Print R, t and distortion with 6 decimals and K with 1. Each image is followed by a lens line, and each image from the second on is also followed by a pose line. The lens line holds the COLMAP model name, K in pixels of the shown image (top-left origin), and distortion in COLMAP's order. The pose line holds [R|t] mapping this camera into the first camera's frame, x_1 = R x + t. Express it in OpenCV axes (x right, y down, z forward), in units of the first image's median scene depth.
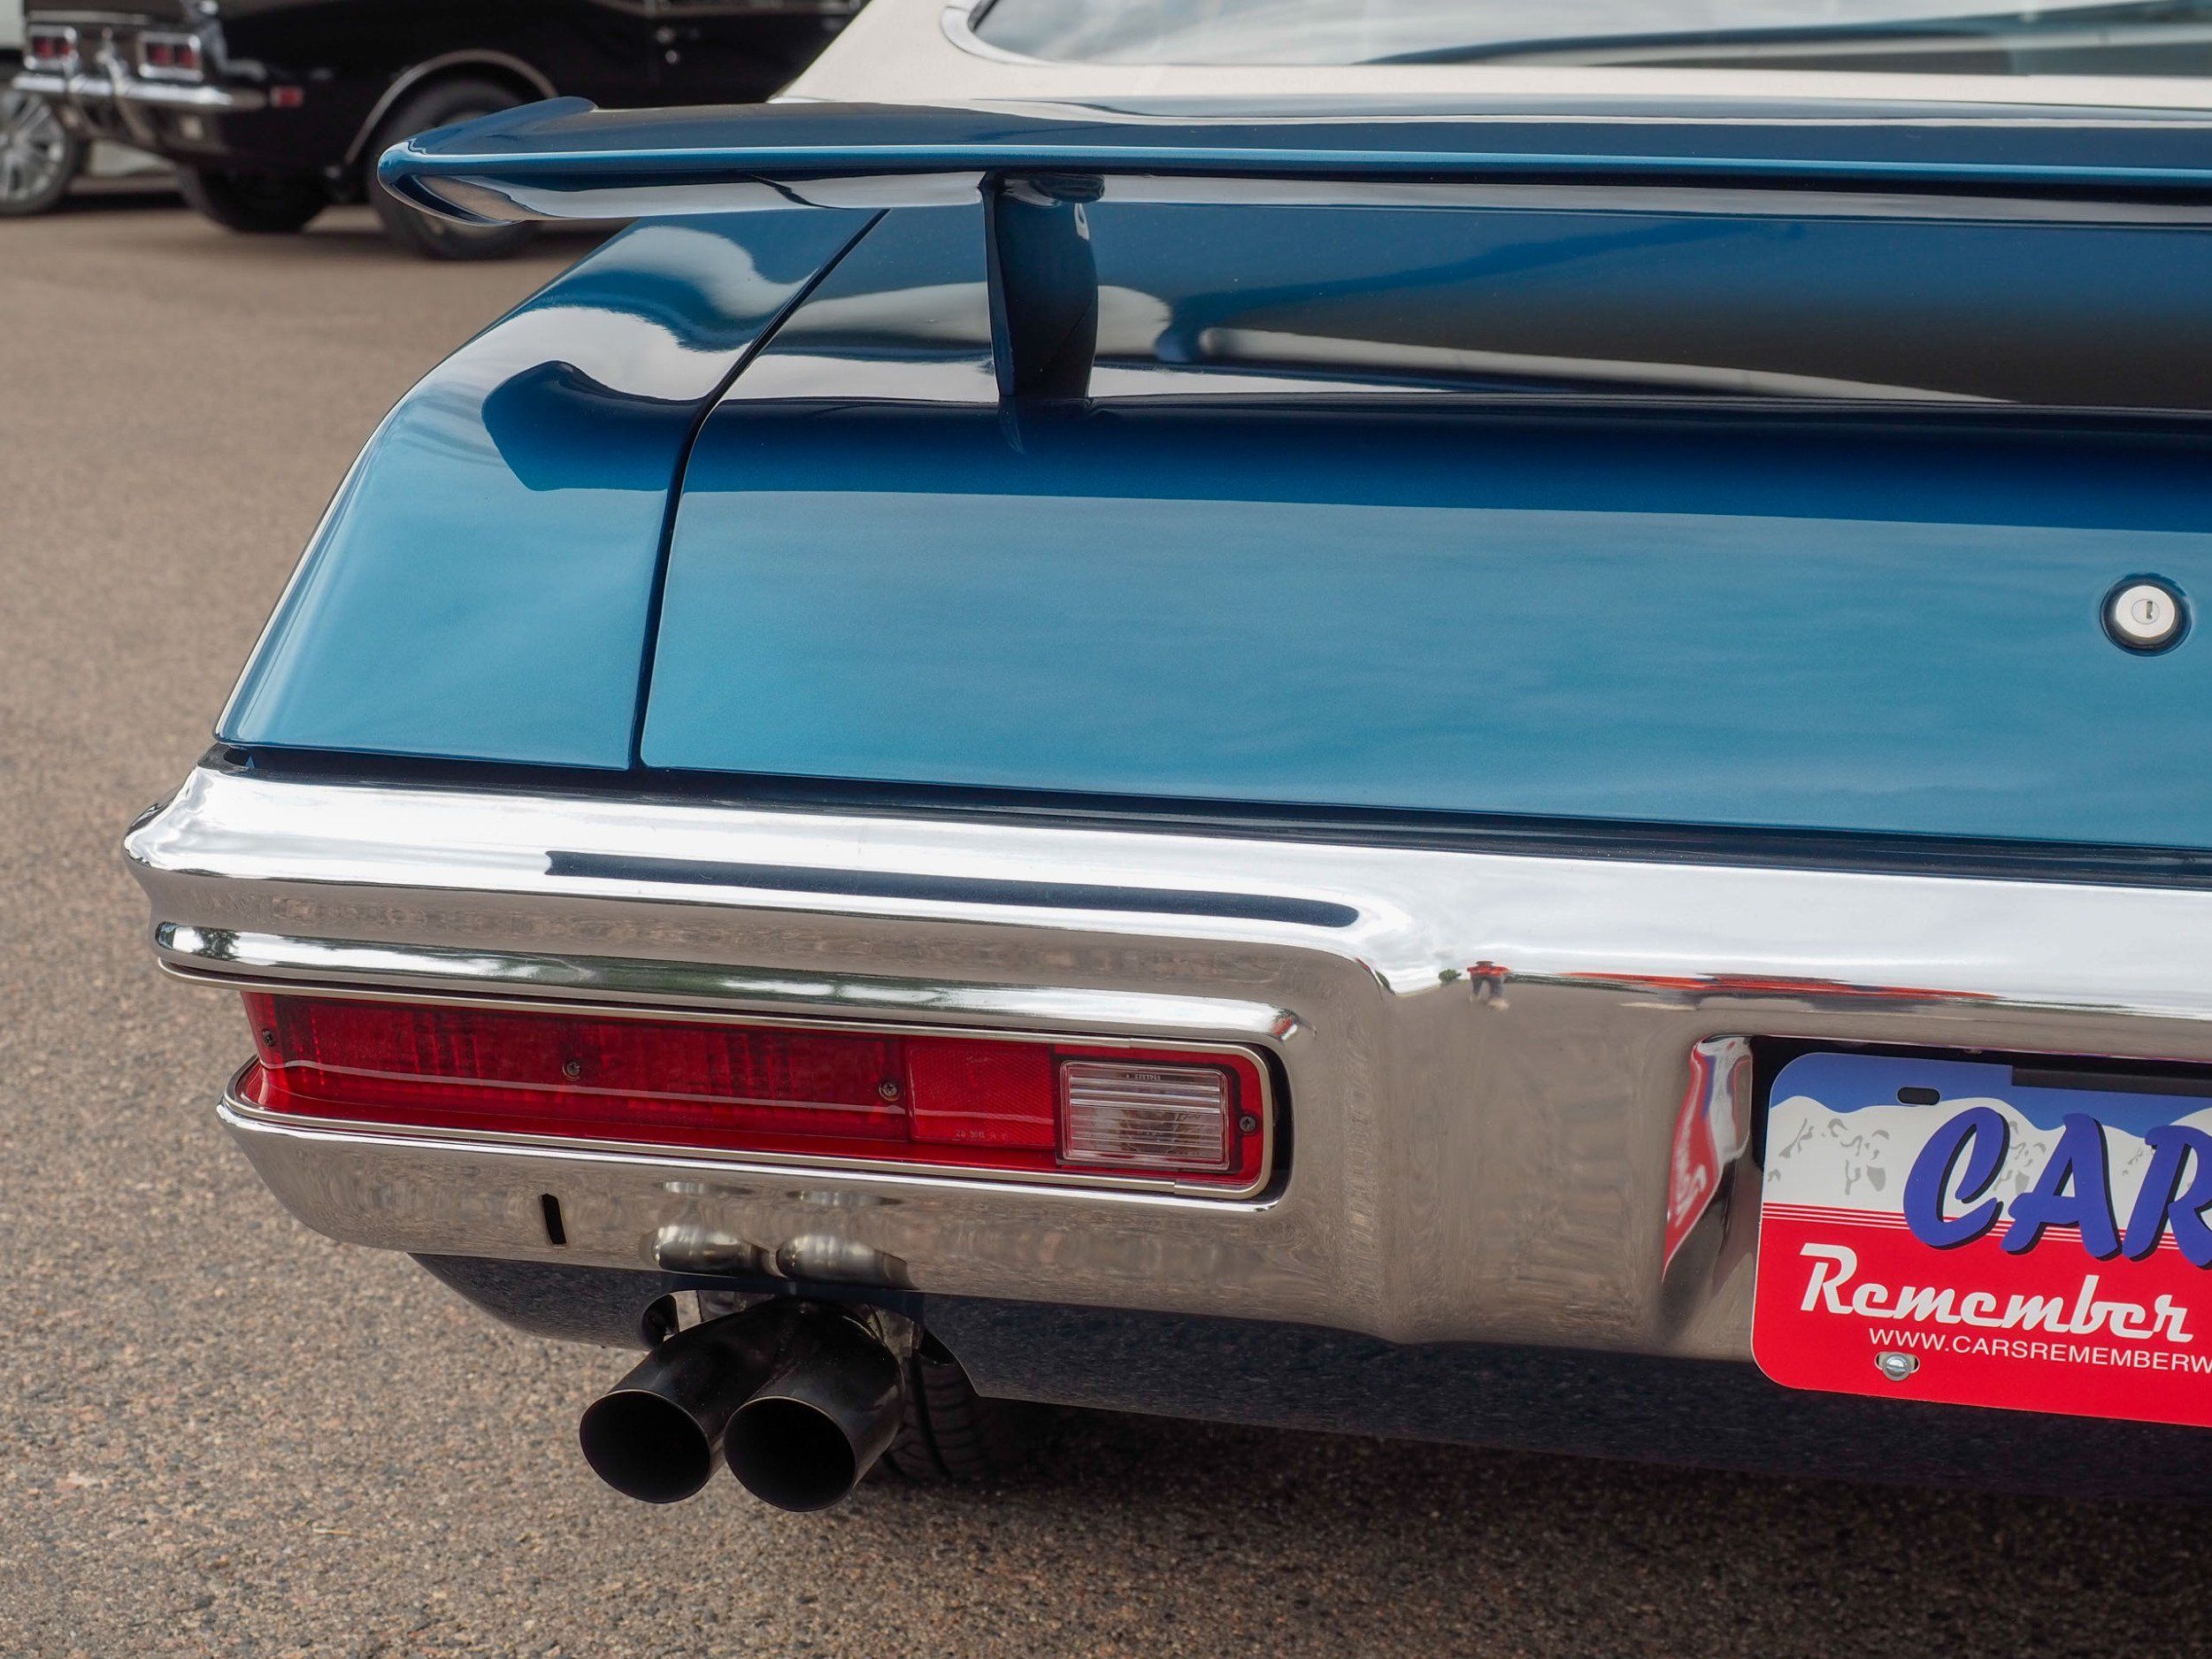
lens RADIAL K [[4219.6, 0, 1106.0], [0, 4219.6, 829.5], [0, 0, 1]] dist [0.050543, -0.285241]
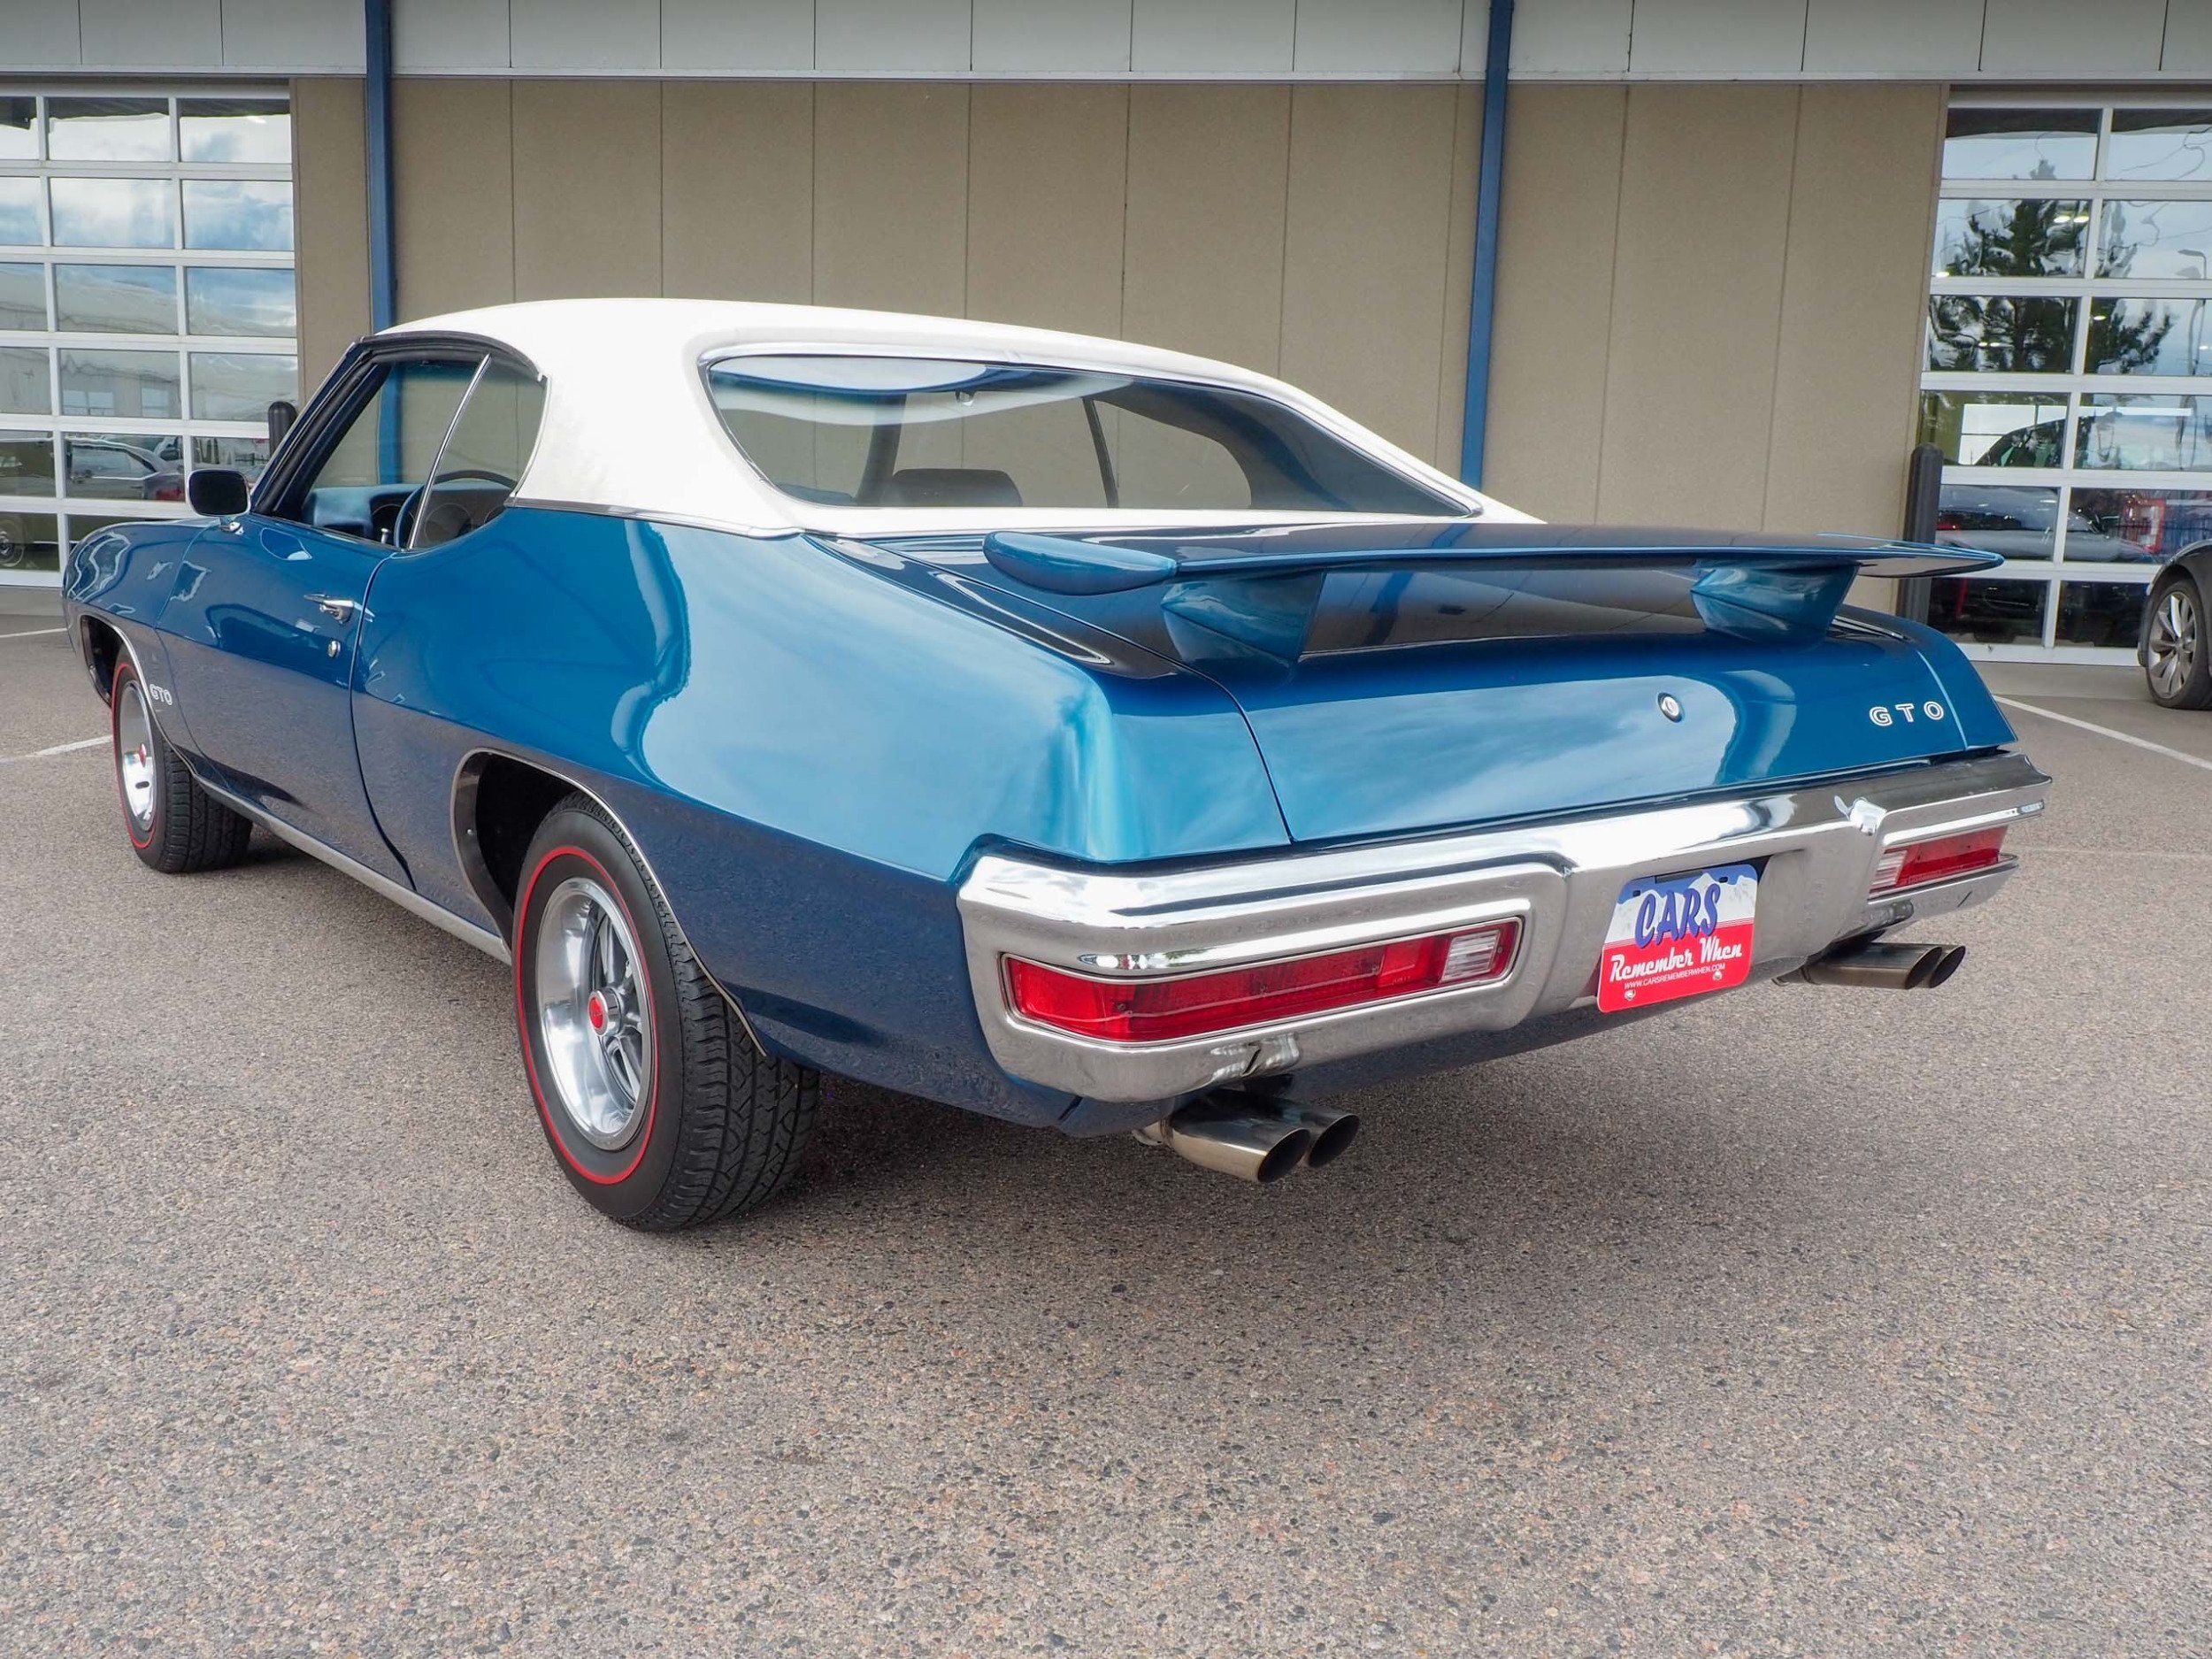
lens RADIAL K [[1863.1, 0, 1103.0], [0, 1863.1, 817.2], [0, 0, 1]] dist [0.004929, -0.001075]
pose [[0.676424, -0.130892, 0.724788, -0.824478], [0.132415, 0.989659, 0.055148, -0.088223], [-0.724512, 0.058669, 0.686761, 0.398168]]
